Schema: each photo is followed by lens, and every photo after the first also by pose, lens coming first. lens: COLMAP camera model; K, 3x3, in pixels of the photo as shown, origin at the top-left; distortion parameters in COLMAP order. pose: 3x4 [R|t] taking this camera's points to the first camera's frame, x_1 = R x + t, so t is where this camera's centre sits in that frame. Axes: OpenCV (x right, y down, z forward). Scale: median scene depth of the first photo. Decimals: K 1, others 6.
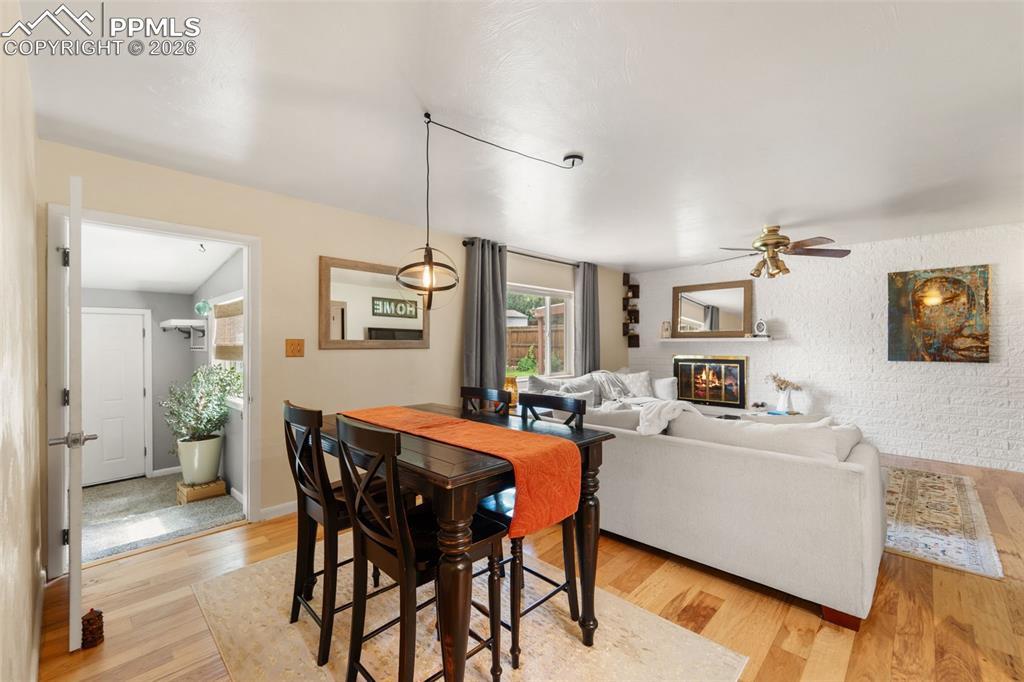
lens RADIAL K [[418.8, 0, 513.9], [0, 418.8, 343.1], [0, 0, 1]] dist [0.004645, -0.001515]
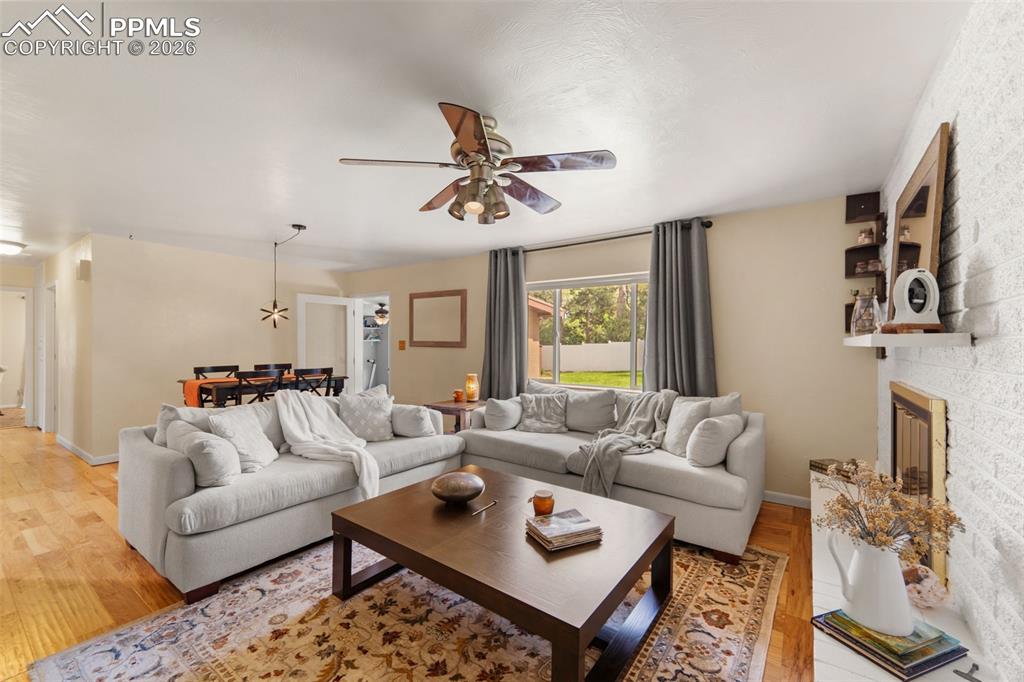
lens RADIAL K [[418.8, 0, 506.5], [0, 418.8, 338.9], [0, 0, 1]] dist [0.004645, -0.001515]
pose [[0.146145, -0.004263, -0.989254, 0.996287], [-0.006568, 0.999964, -0.005279, -0.007251], [0.989241, 0.007268, 0.146112, 0.838555]]
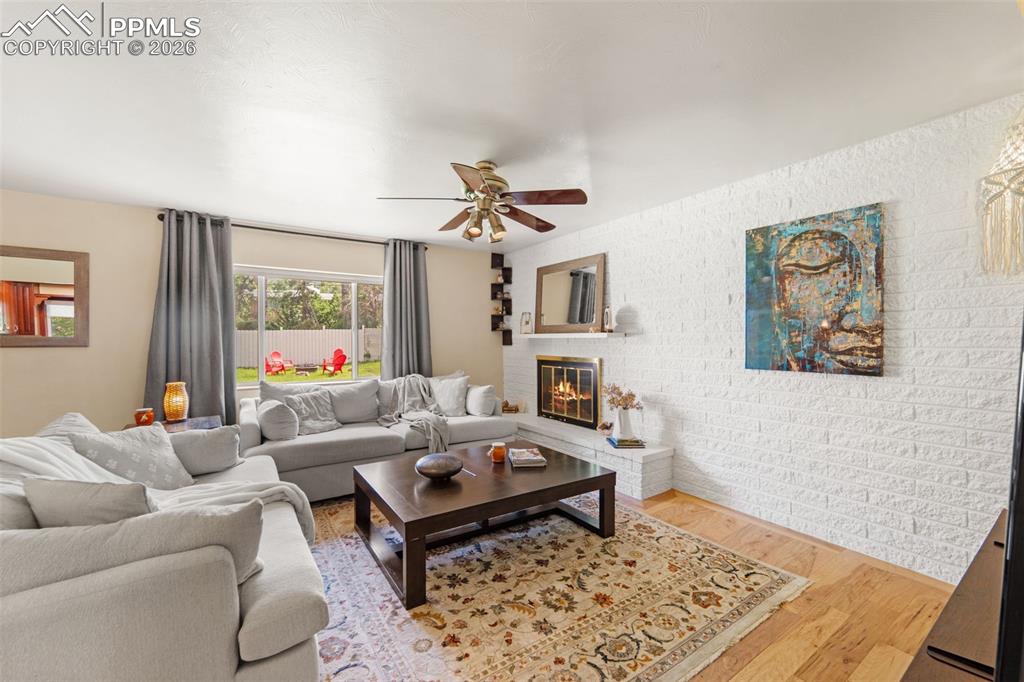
lens RADIAL K [[418.8, 0, 520.8], [0, 418.8, 341.5], [0, 0, 1]] dist [0.004645, -0.001515]
pose [[0.981543, 0.002444, -0.191228, 0.705131], [-0.001249, 0.999979, 0.006371, -0.003029], [0.191239, -0.006014, 0.981525, 0.326047]]
